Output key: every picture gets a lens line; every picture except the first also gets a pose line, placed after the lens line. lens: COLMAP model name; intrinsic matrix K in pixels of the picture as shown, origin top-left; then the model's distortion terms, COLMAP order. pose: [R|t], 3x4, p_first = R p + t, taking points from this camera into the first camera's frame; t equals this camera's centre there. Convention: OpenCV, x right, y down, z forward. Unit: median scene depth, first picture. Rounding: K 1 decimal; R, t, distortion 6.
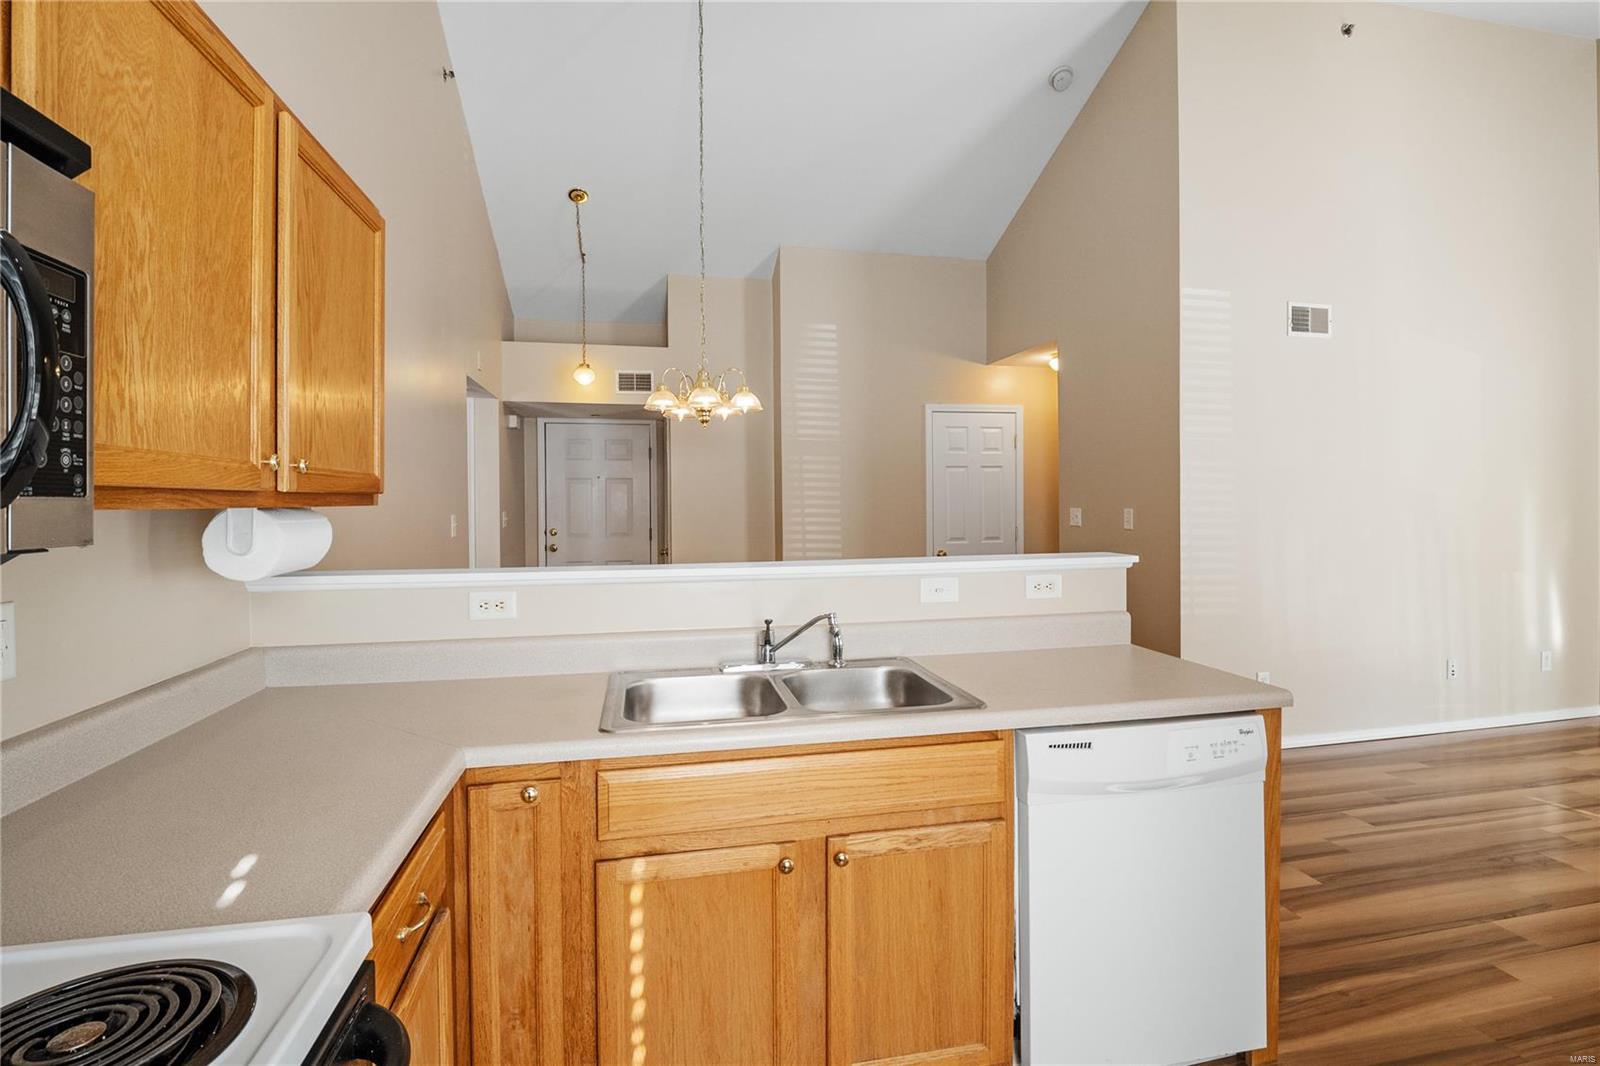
lens RADIAL K [[753.5, 0, 800.3], [0, 753.5, 512.1], [0, 0, 1]] dist [-0.014395, 0.000084]
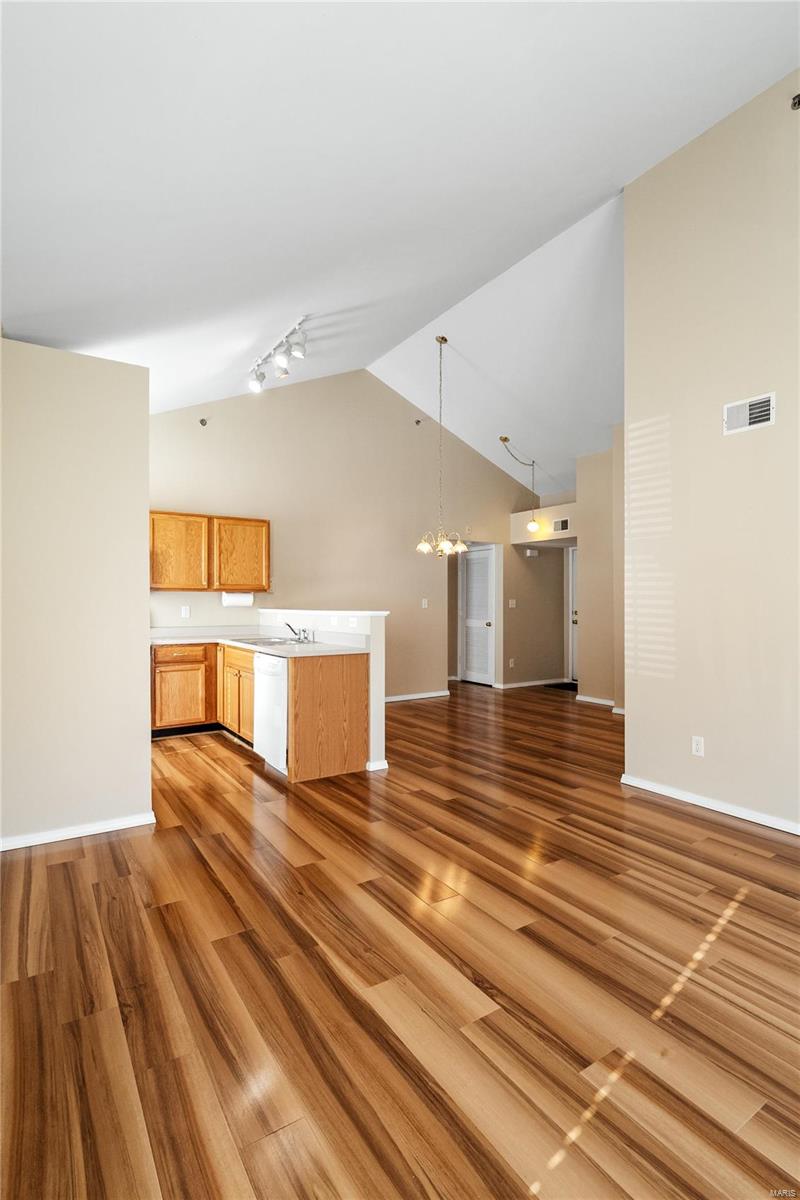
lens RADIAL K [[579.3, 0, 412.4], [0, 579.3, 602.6], [0, 0, 1]] dist [0.001099, -0.000072]
pose [[0.372966, 0.005998, -0.927826, 1.704353], [-0.016953, 0.999856, -0.000352, 0.022752], [0.927690, 0.015861, 0.373014, 0.350395]]
